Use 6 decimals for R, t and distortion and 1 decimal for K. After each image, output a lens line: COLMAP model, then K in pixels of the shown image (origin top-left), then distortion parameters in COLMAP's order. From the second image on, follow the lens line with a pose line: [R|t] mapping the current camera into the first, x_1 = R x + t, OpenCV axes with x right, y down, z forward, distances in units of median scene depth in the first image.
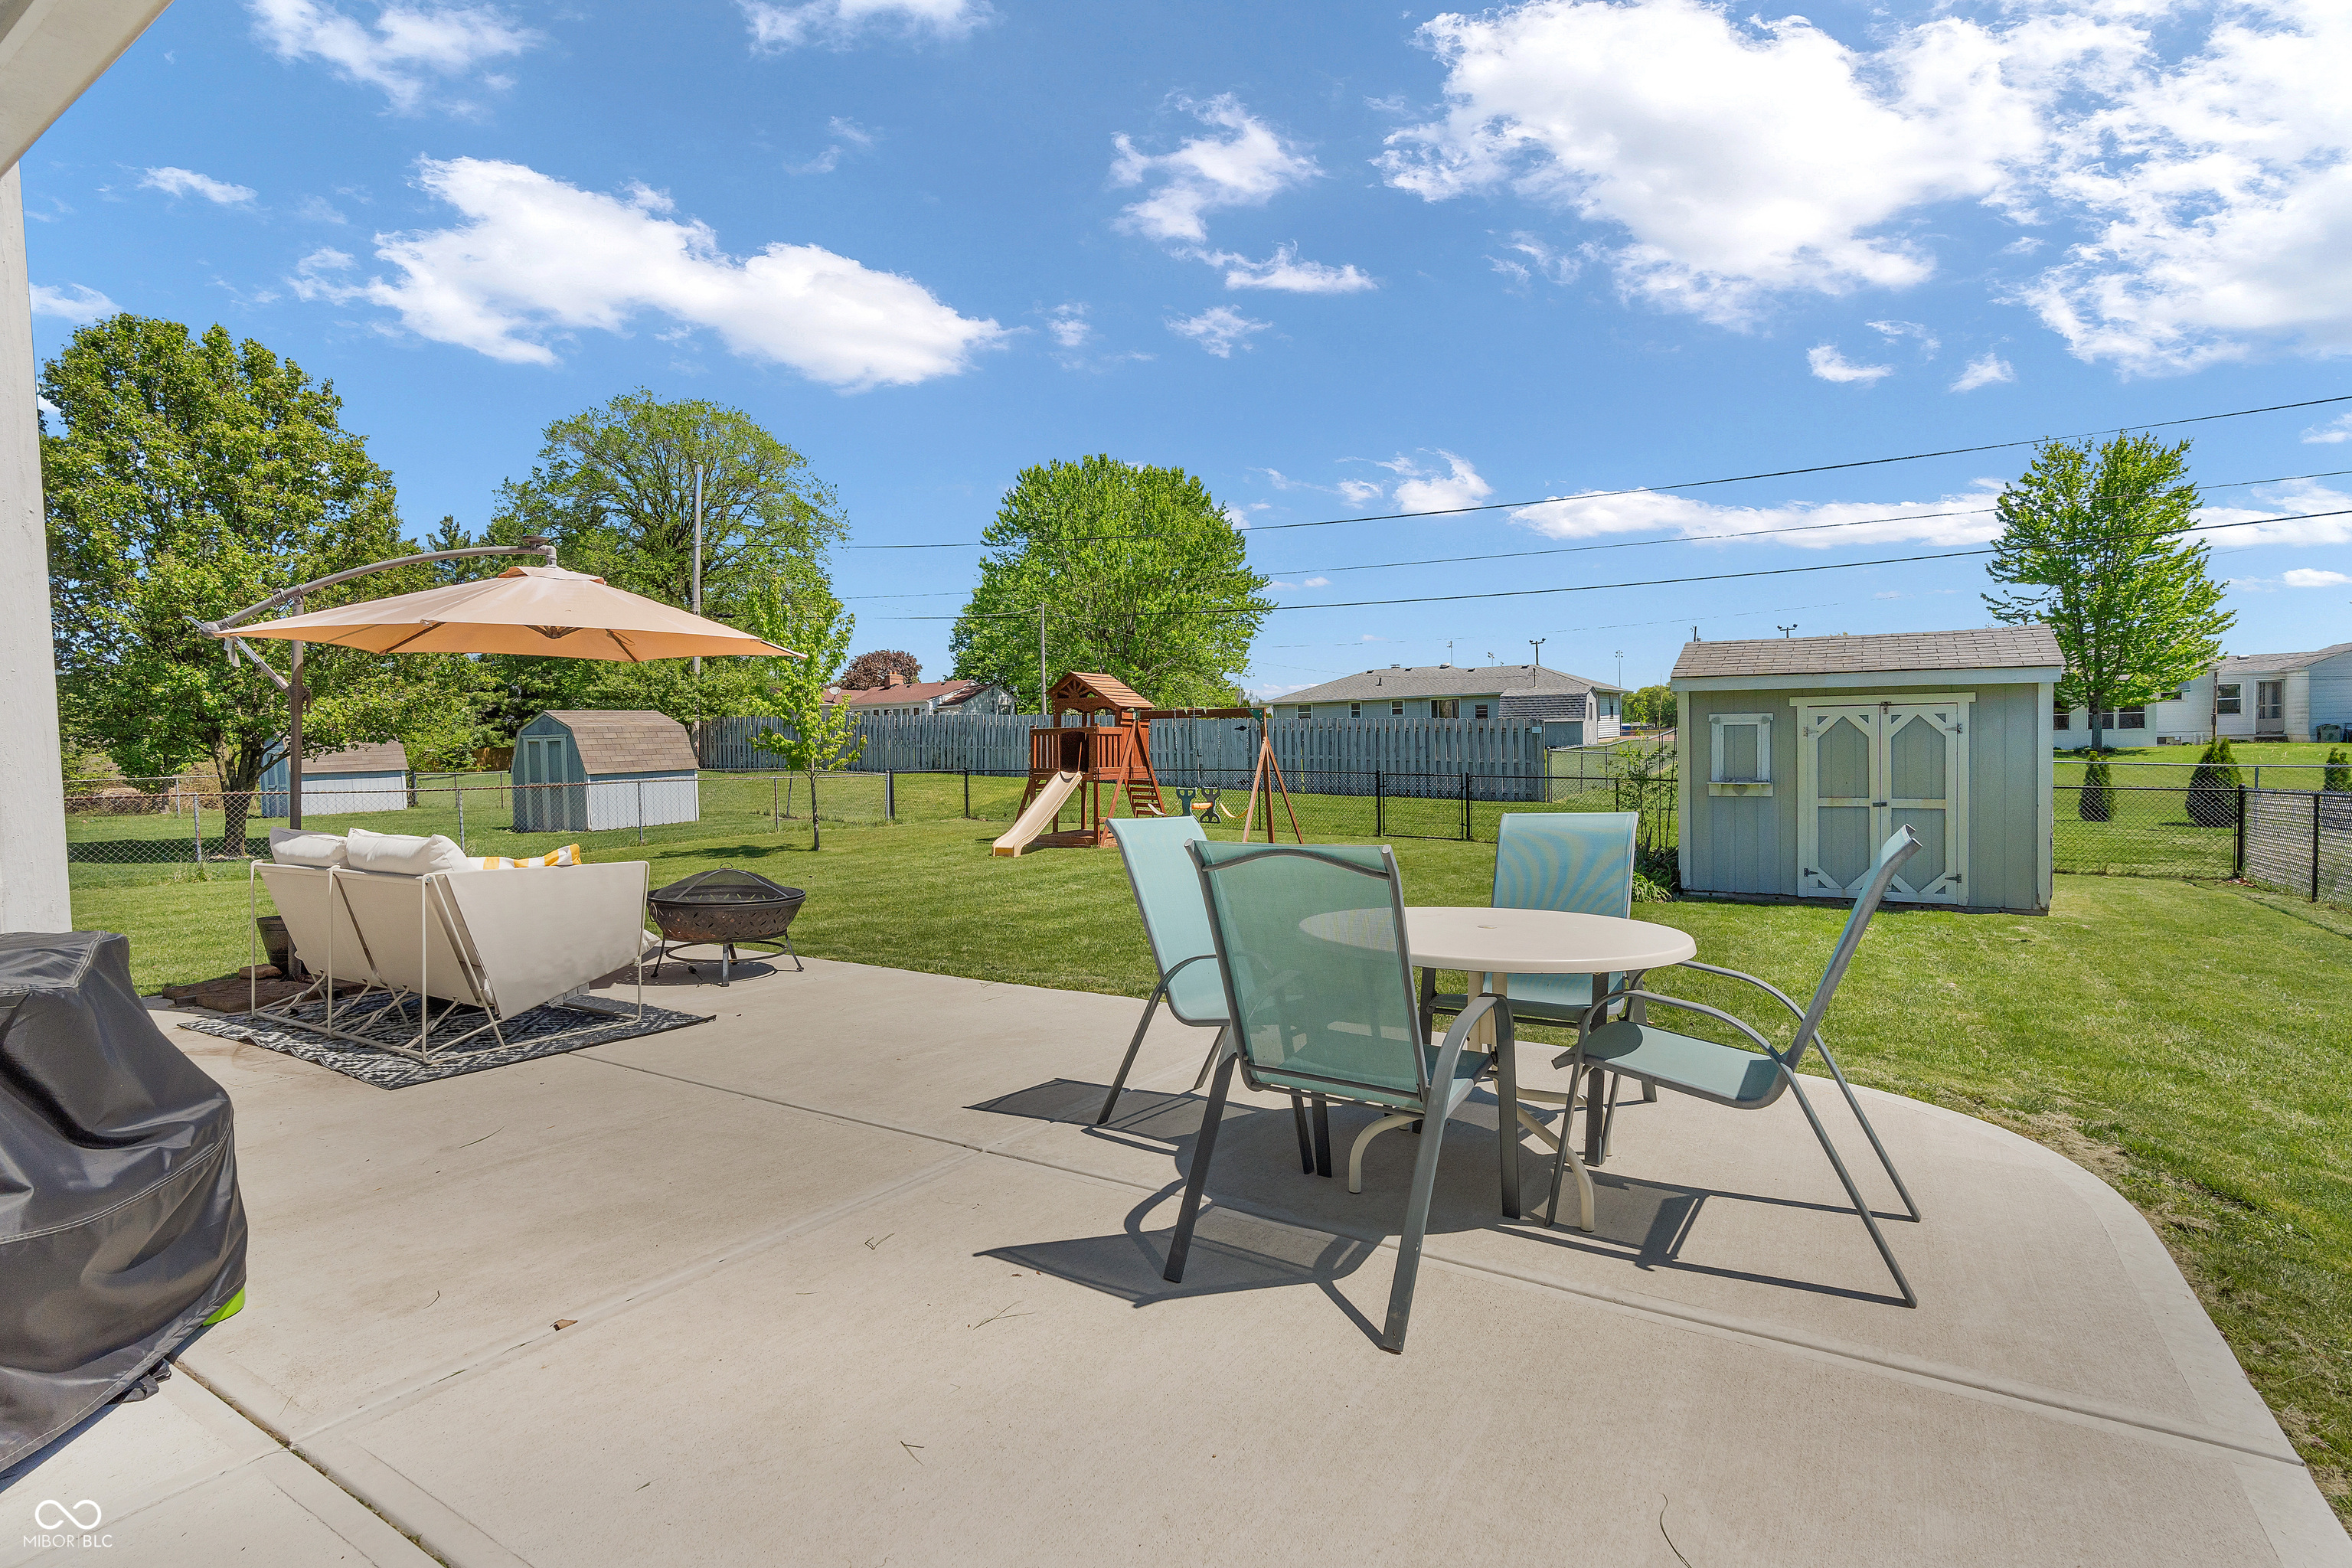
lens RADIAL K [[1222.9, 0, 1180.0], [0, 1222.9, 792.3], [0, 0, 1]] dist [-0.000289, 0.000056]
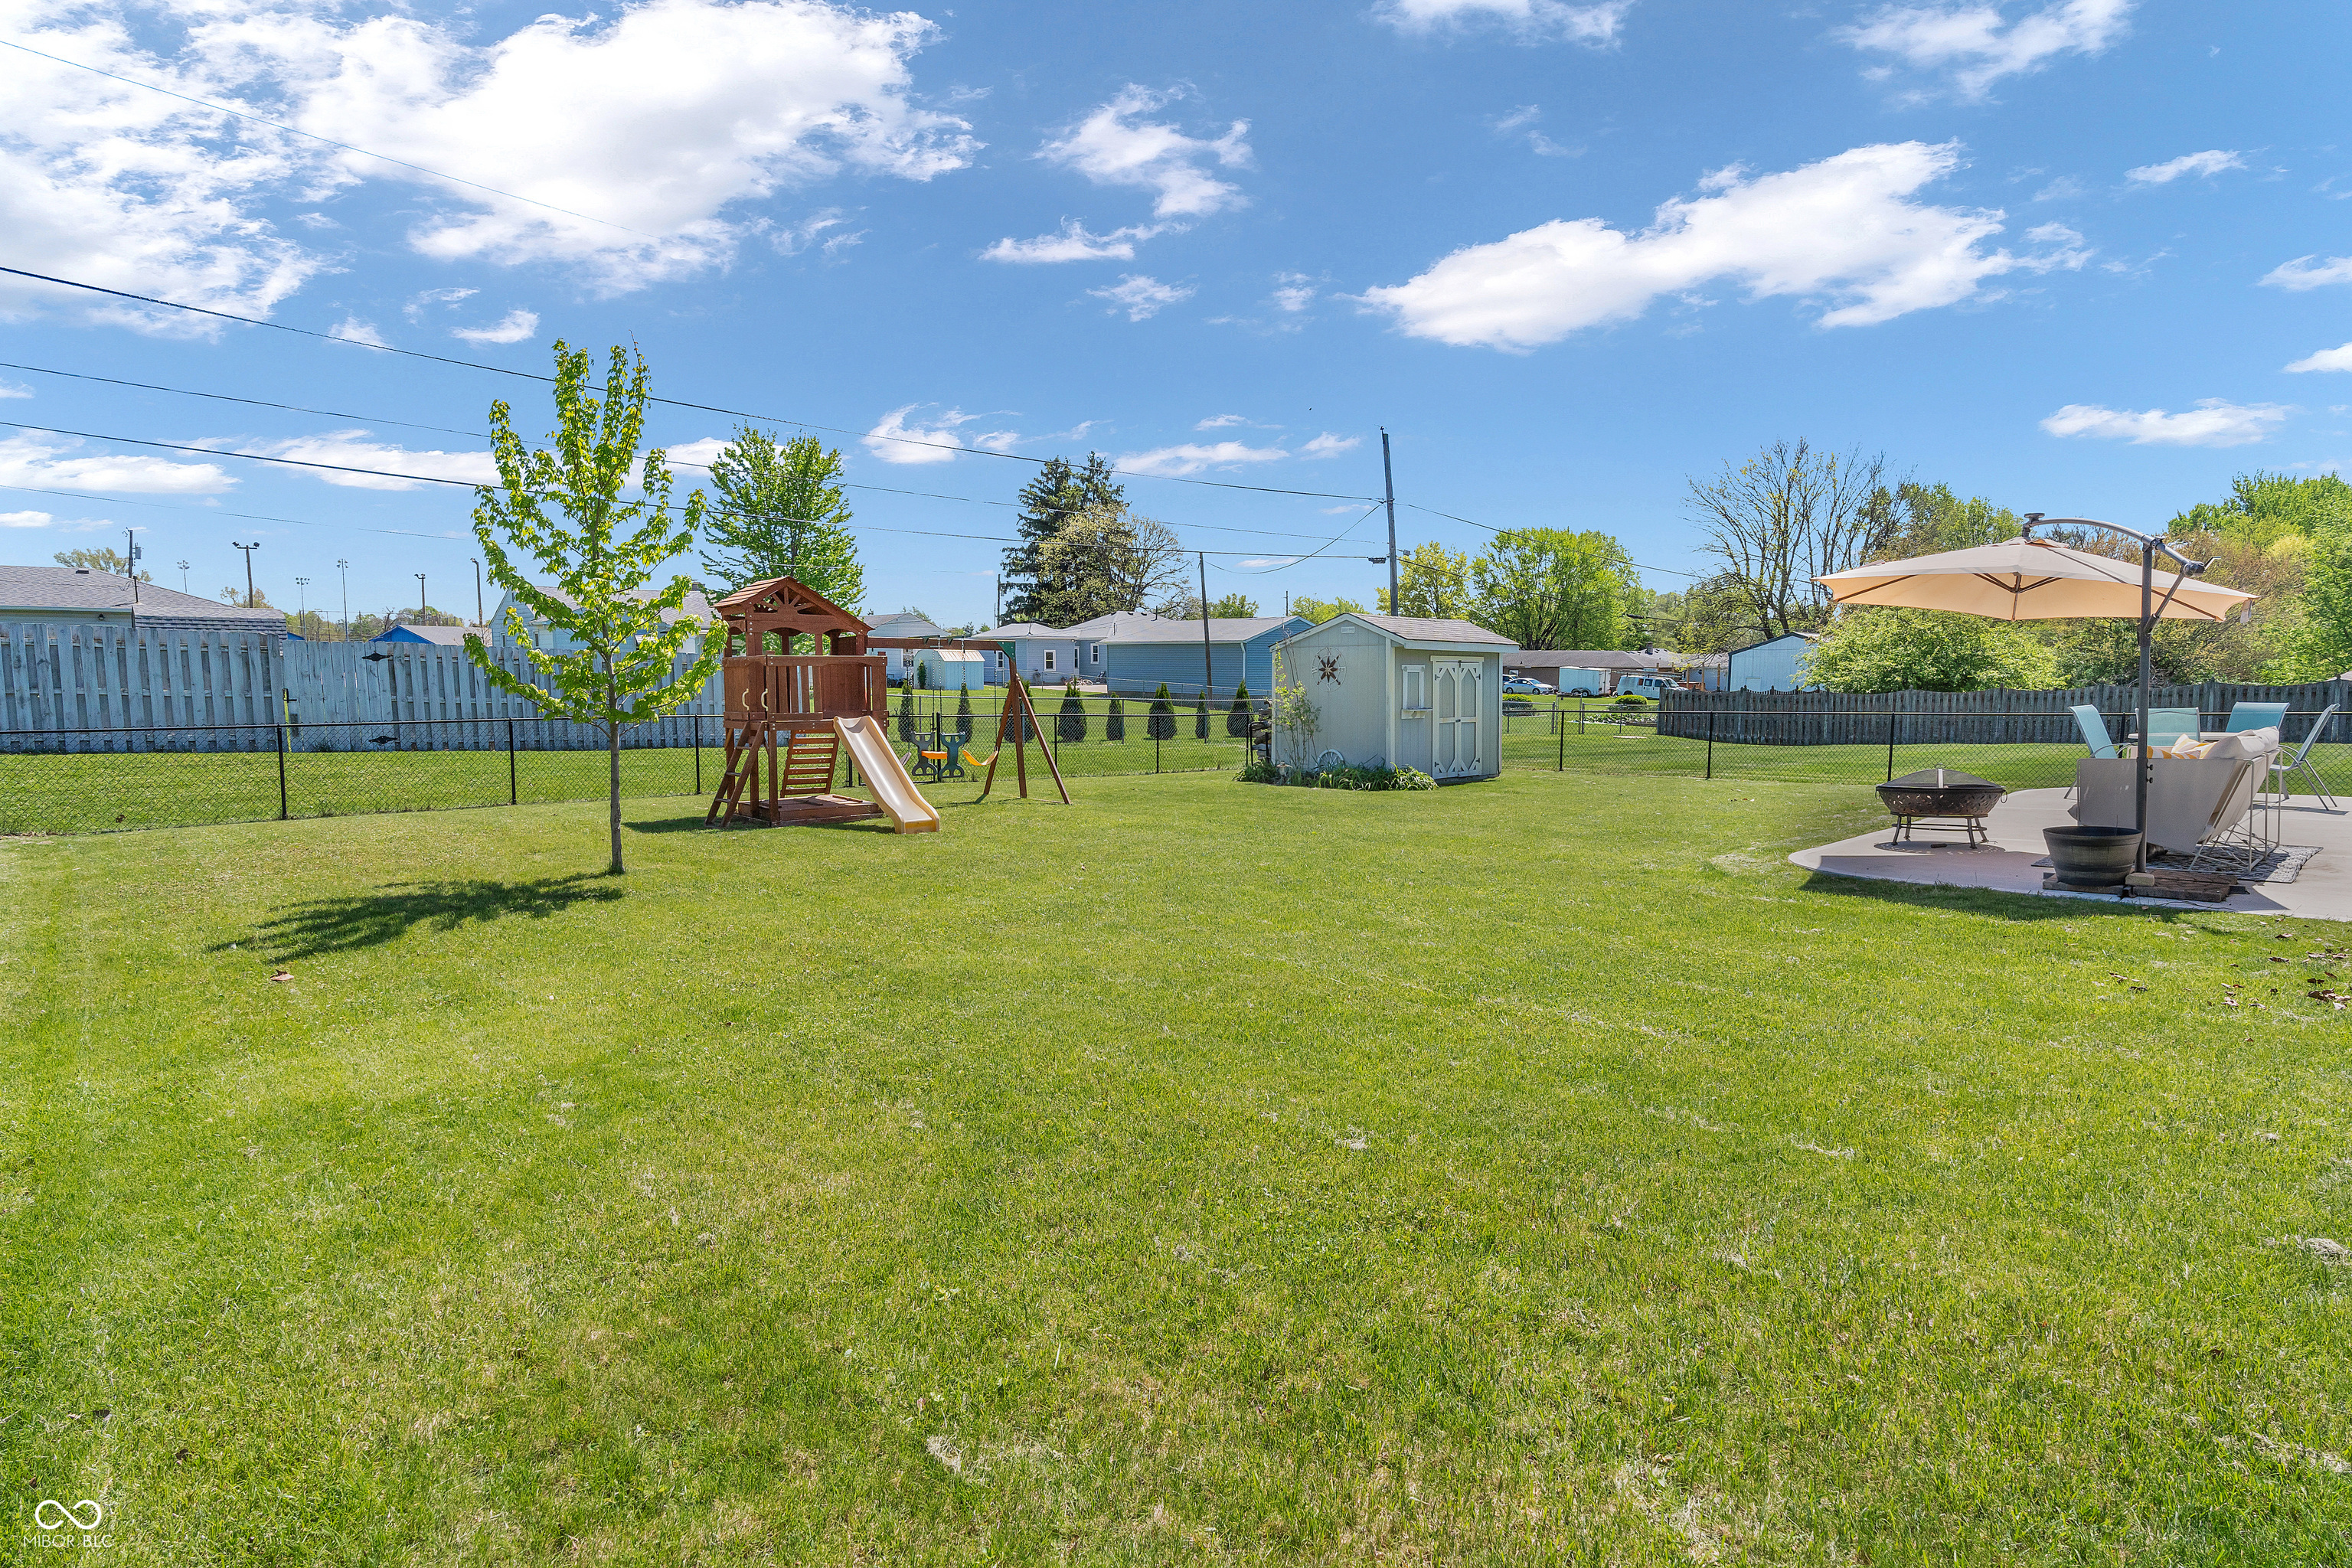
lens RADIAL K [[1310.6, 0, 1178.8], [0, 1310.6, 782.1], [0, 0, 1]] dist [-0.003804, -0.000237]
pose [[0.202372, -0.066051, 0.977079, -1.263675], [0.036310, 0.997543, 0.059914, -0.028164], [-0.978635, 0.023353, 0.204273, 1.004488]]
